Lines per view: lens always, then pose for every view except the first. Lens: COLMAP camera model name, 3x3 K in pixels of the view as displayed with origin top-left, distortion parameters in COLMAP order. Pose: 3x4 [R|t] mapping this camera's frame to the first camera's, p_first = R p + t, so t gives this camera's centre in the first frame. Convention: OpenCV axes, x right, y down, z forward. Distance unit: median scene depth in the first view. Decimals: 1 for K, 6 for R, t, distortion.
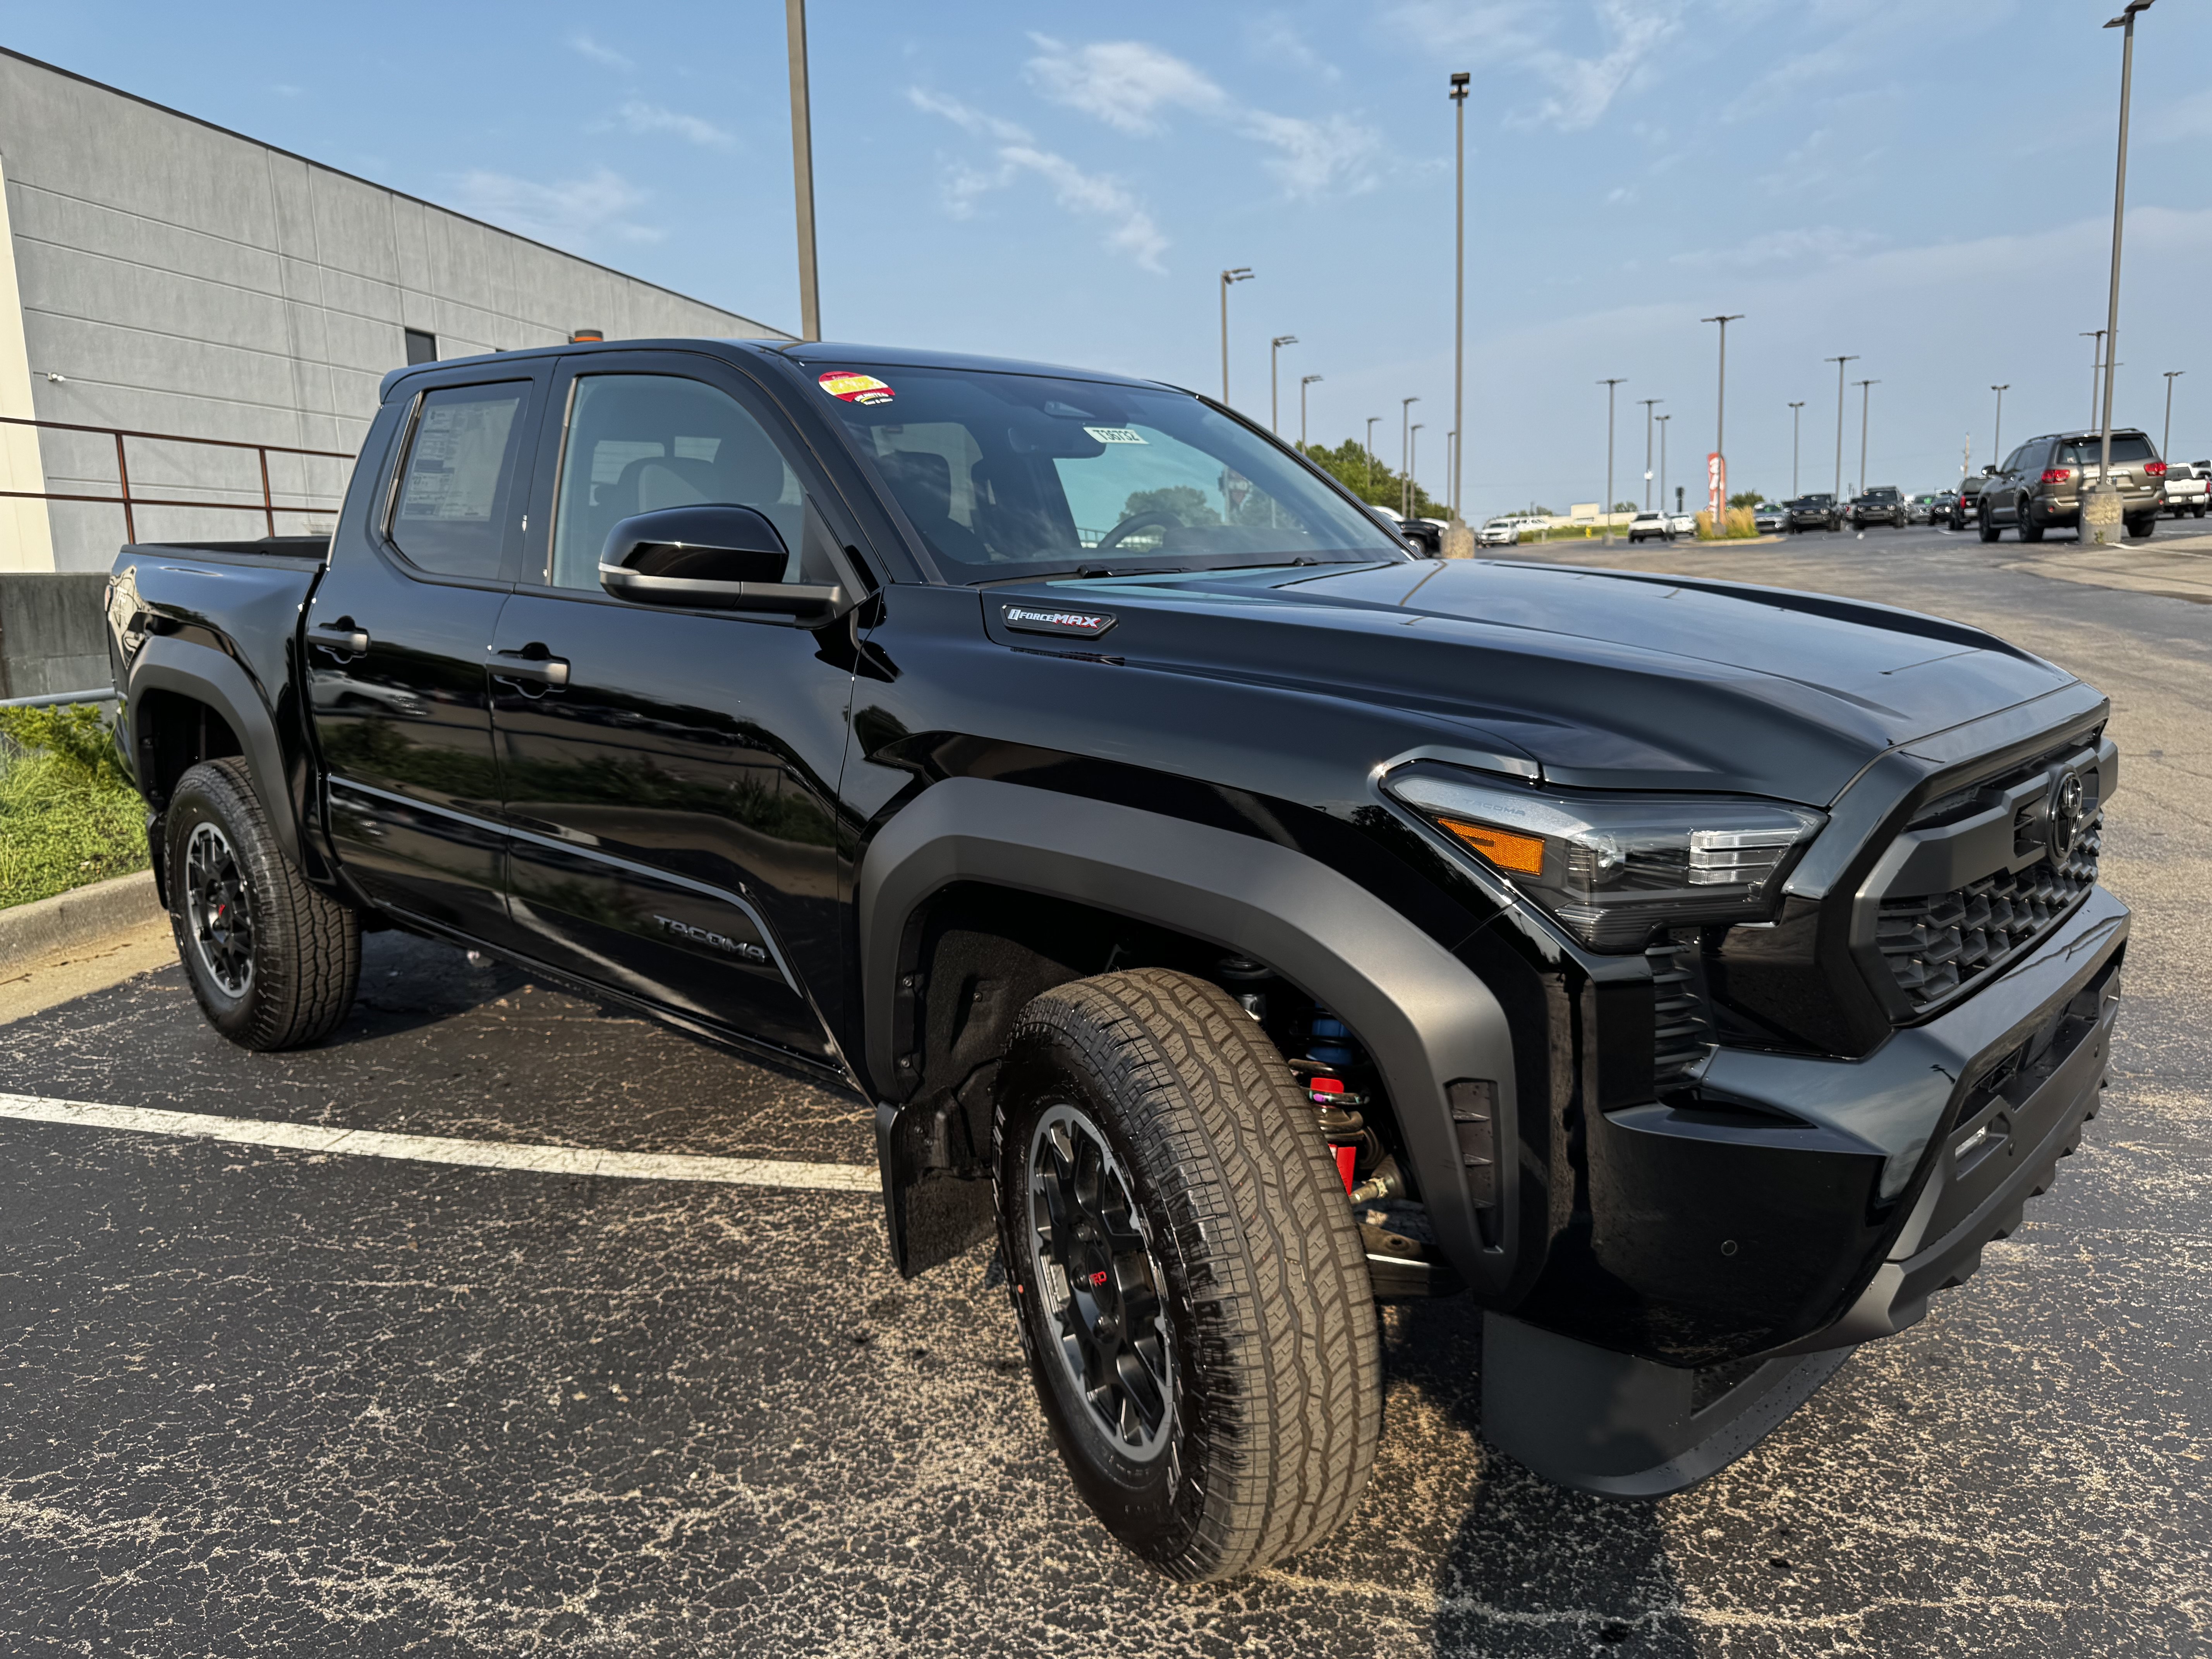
lens RADIAL K [[1581.7, 0, 1104.9], [0, 1581.7, 839.7], [0, 0, 1]] dist [0.009228, -0.014607]
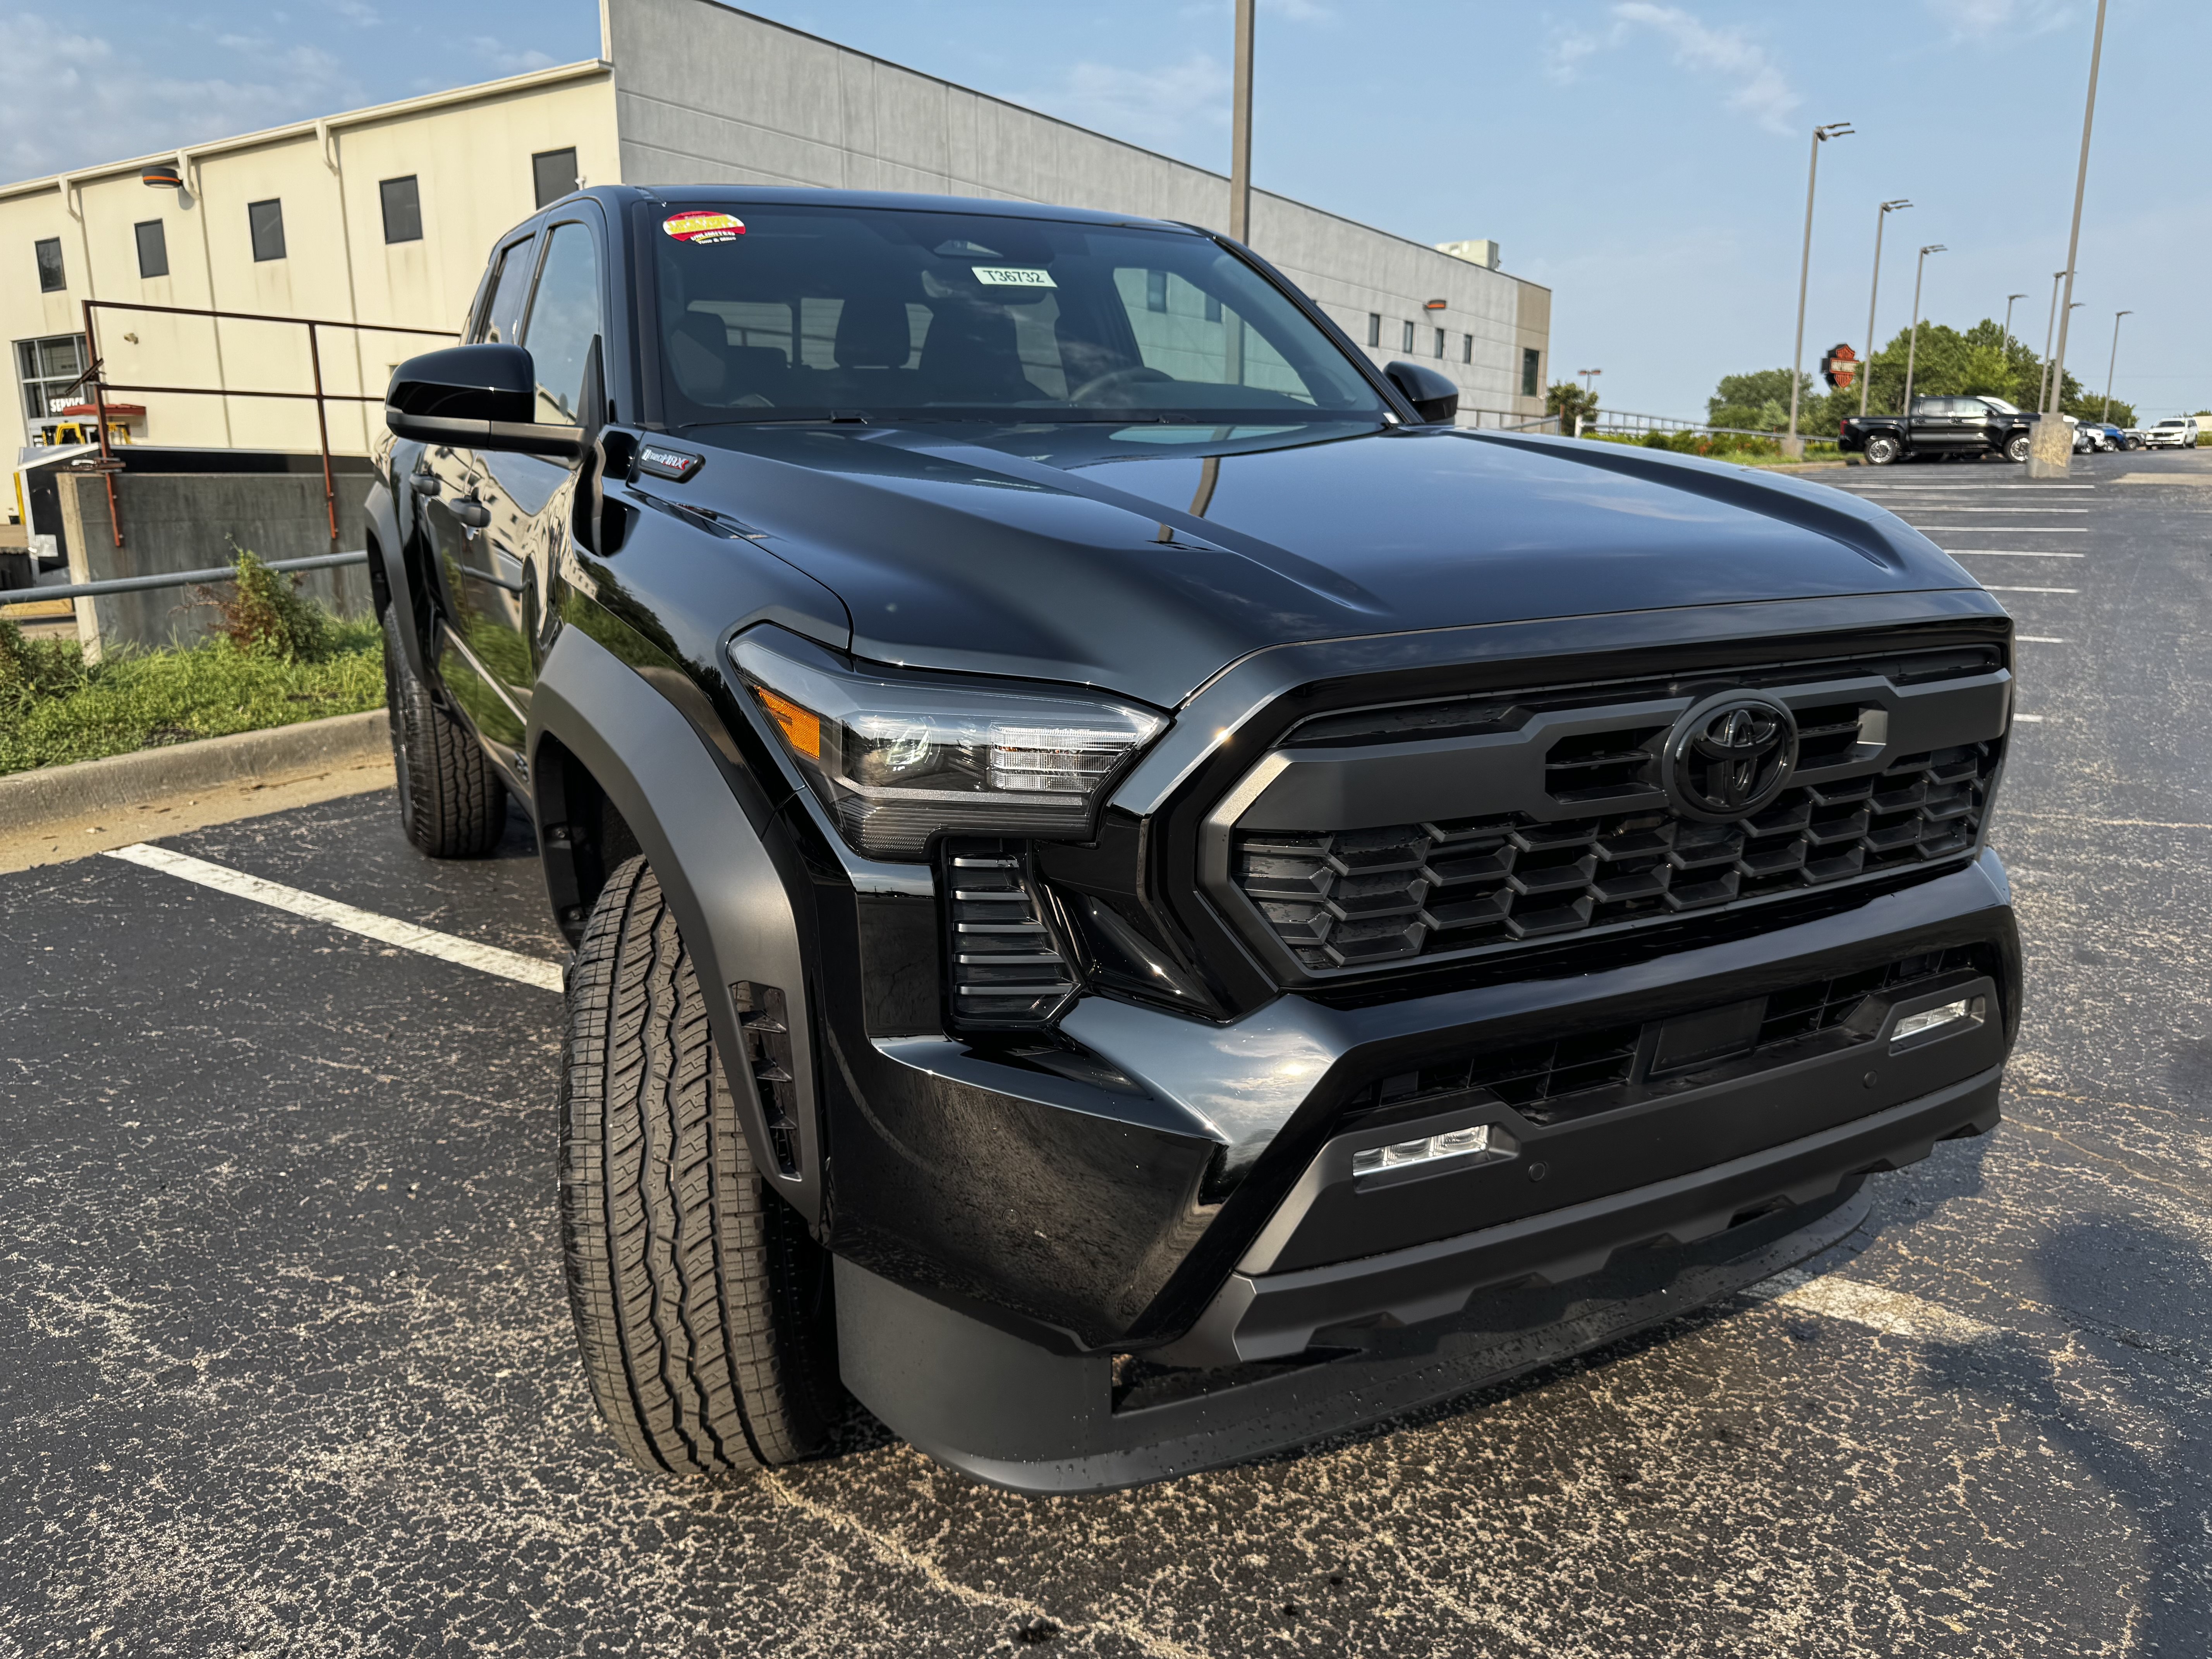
lens RADIAL K [[1581.7, 0, 1096.4], [0, 1581.7, 838.4], [0, 0, 1]] dist [0.009228, -0.014607]
pose [[0.940282, 0.101159, -0.325018, 0.317997], [-0.079463, 0.993672, 0.079383, -0.007424], [0.330991, -0.048816, 0.942370, 0.105638]]
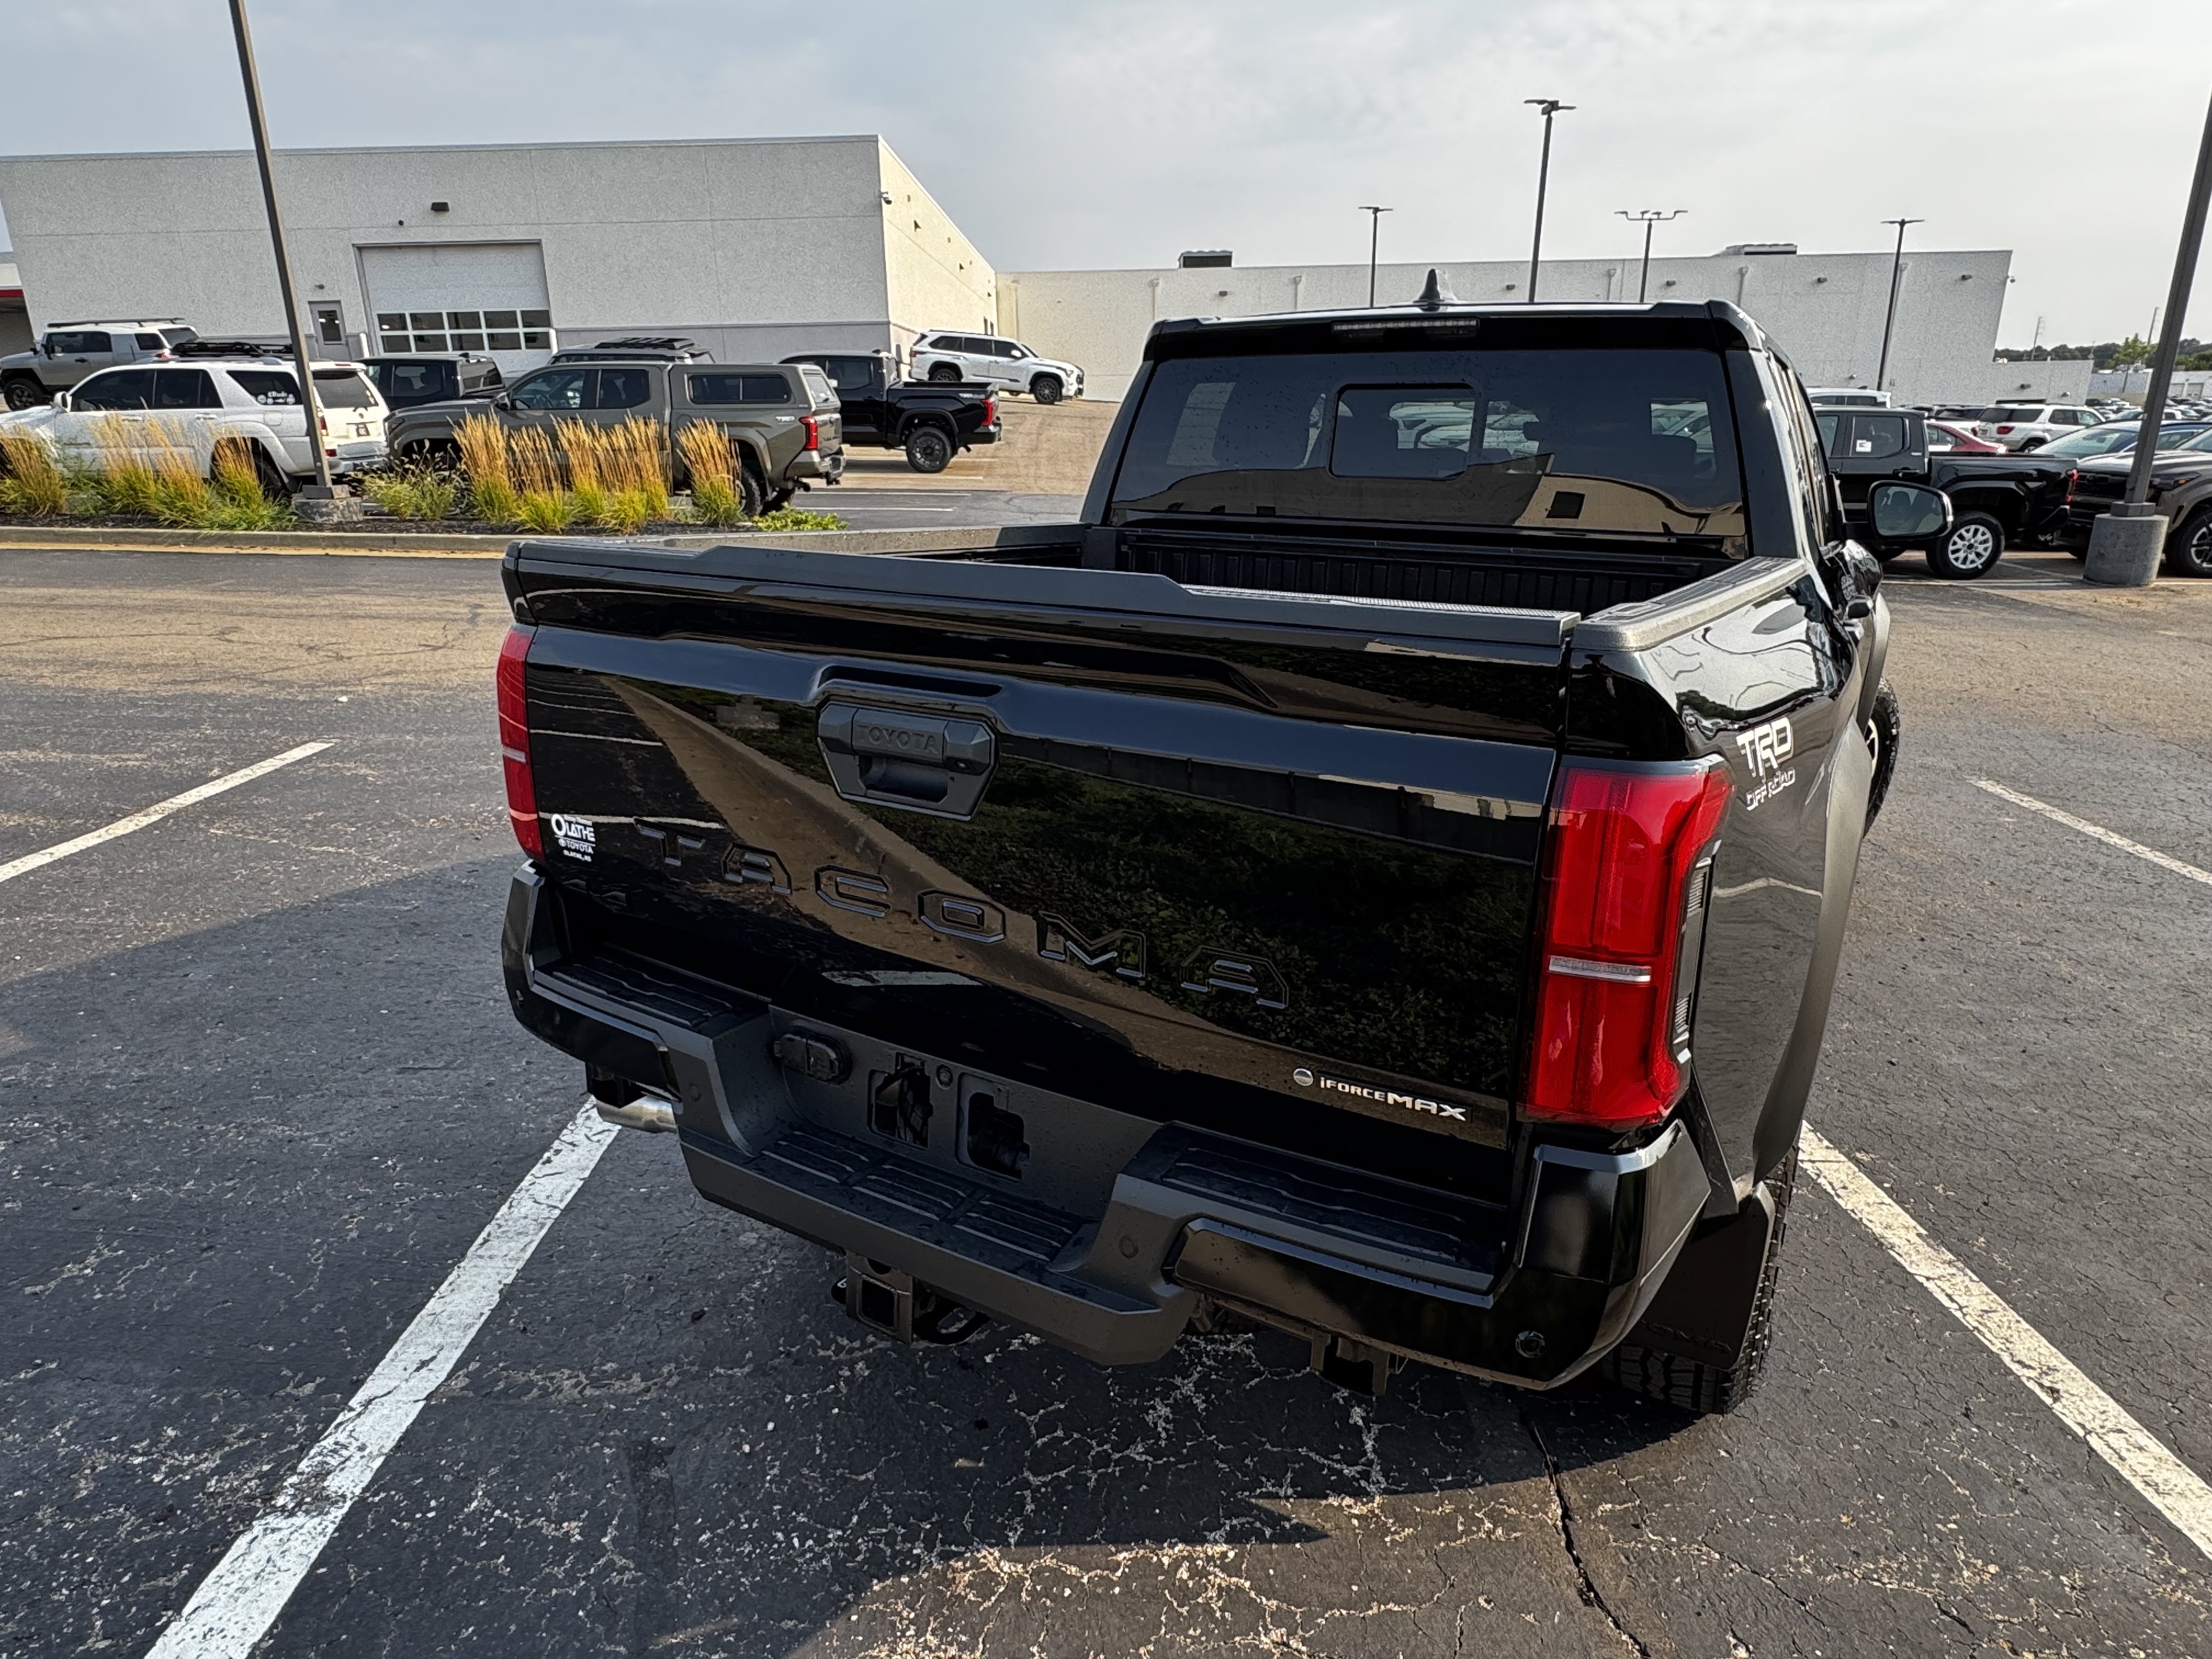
lens RADIAL K [[1319.3, 0, 1086.2], [0, 1319.3, 829.8], [0, 0, 1]] dist [-0.005663, 0.003215]
pose [[-0.196276, -0.267051, 0.943483, -1.072740], [0.182572, 0.935420, 0.302750, -0.311901], [-0.963402, 0.231676, -0.134845, 1.463827]]
